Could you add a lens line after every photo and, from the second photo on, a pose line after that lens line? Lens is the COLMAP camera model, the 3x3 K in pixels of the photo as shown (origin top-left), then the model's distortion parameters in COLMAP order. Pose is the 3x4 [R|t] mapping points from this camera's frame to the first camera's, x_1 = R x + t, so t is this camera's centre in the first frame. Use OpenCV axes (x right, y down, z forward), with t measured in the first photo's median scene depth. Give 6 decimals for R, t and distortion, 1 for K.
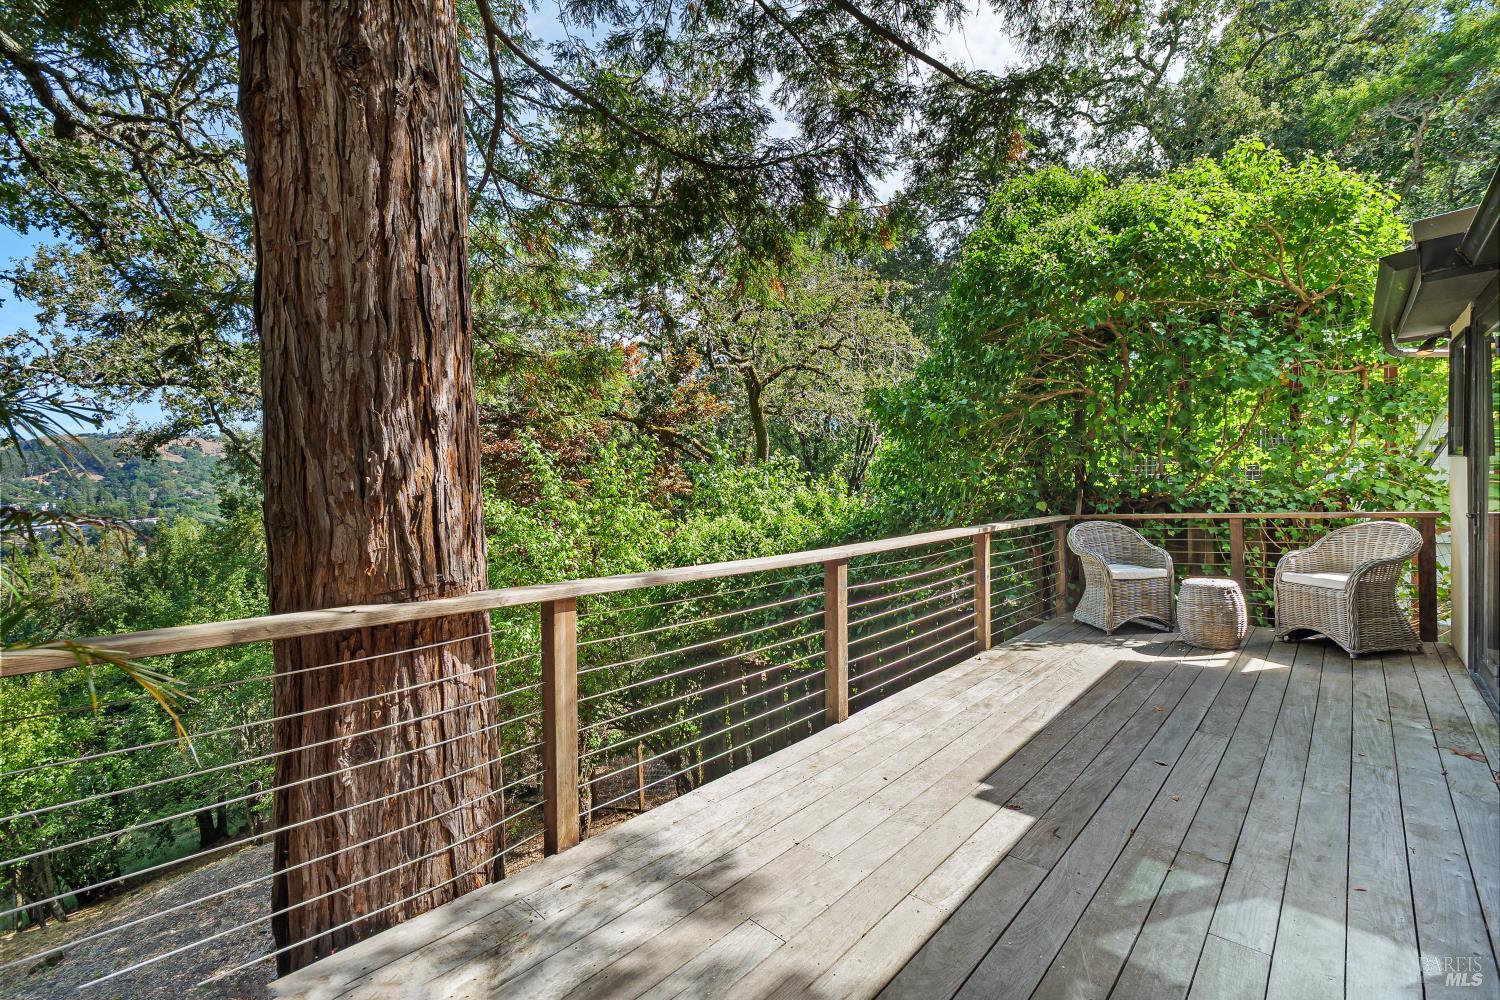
lens RADIAL K [[655.3, 0, 750.0], [0, 655.3, 500.0], [0, 0, 1]] dist [-0.000316, -0.000007]
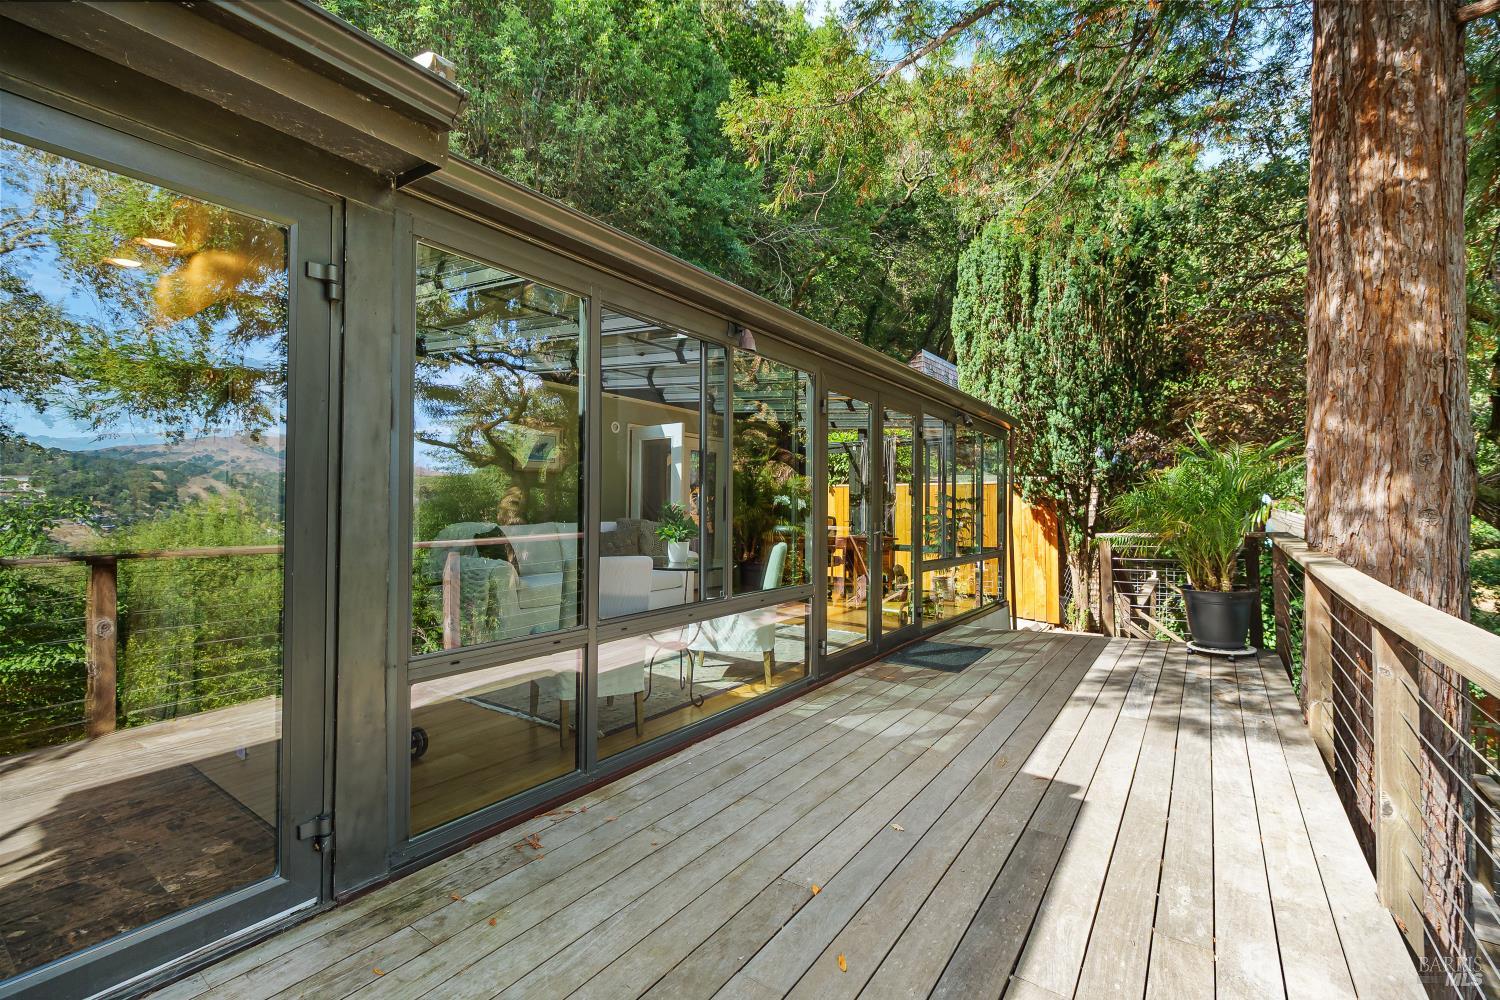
lens RADIAL K [[655.3, 0, 750.0], [0, 655.3, 500.0], [0, 0, 1]] dist [-0.000316, -0.000007]
pose [[-0.991221, 0.018785, -0.130875, 1.030869], [0.015252, 0.999493, 0.027947, -0.052090], [0.131334, 0.025706, -0.991005, 2.021560]]
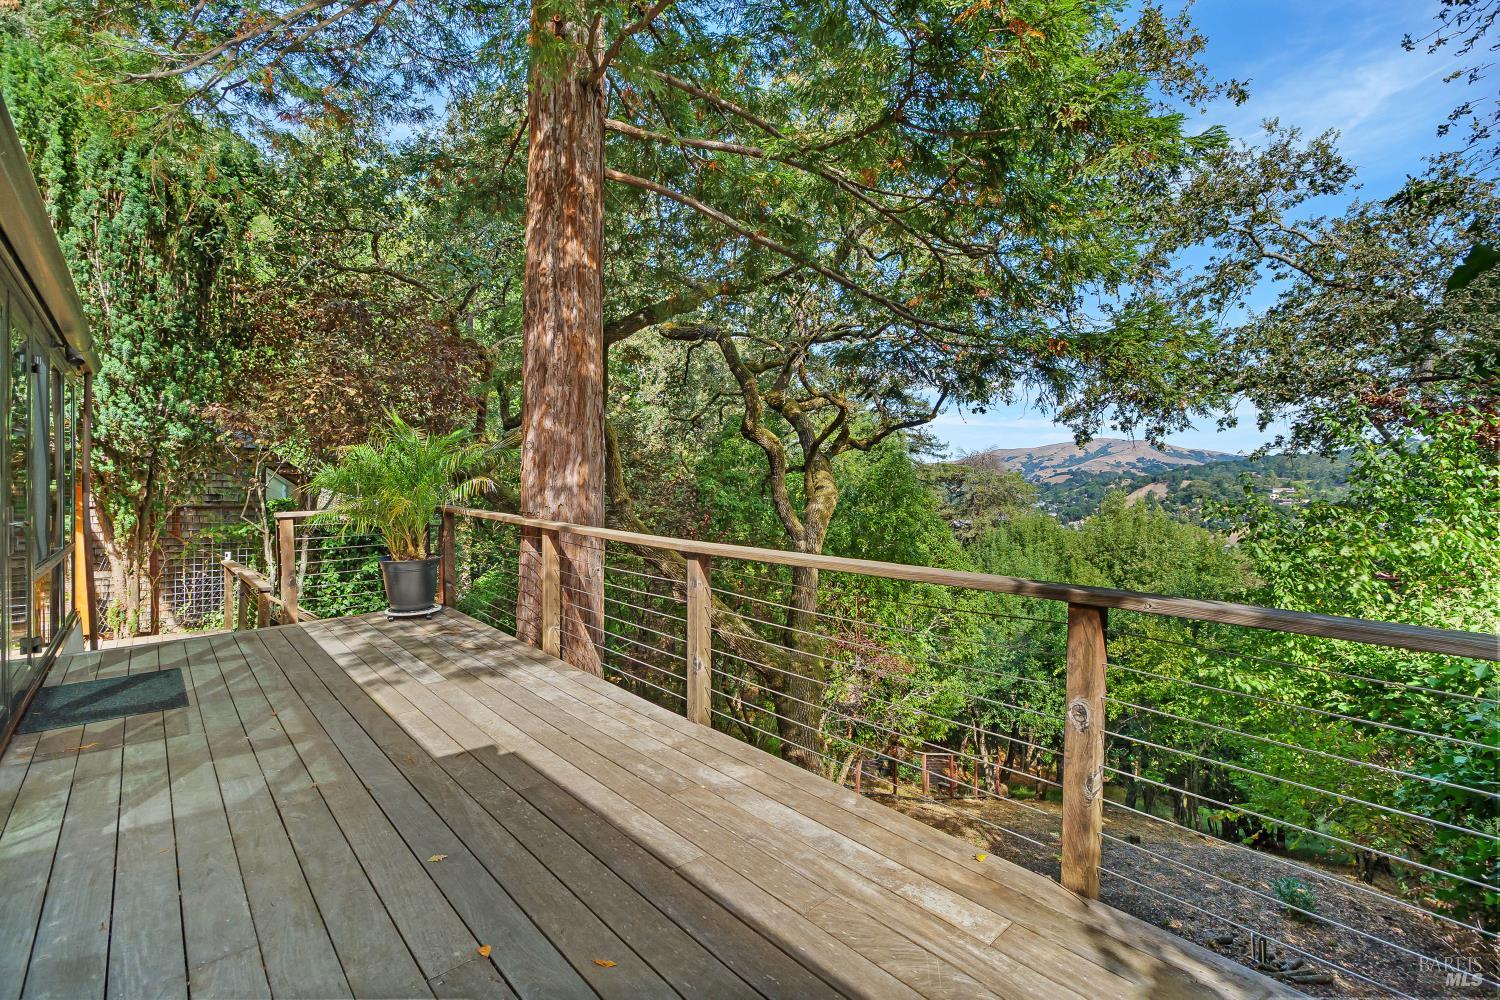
lens RADIAL K [[655.3, 0, 750.0], [0, 655.3, 500.0], [0, 0, 1]] dist [-0.000316, -0.000007]
pose [[-0.073636, 0.042834, -0.996365, 1.473061], [-0.041299, 0.998089, 0.045960, -0.048867], [0.996430, 0.044534, -0.071726, 1.549198]]
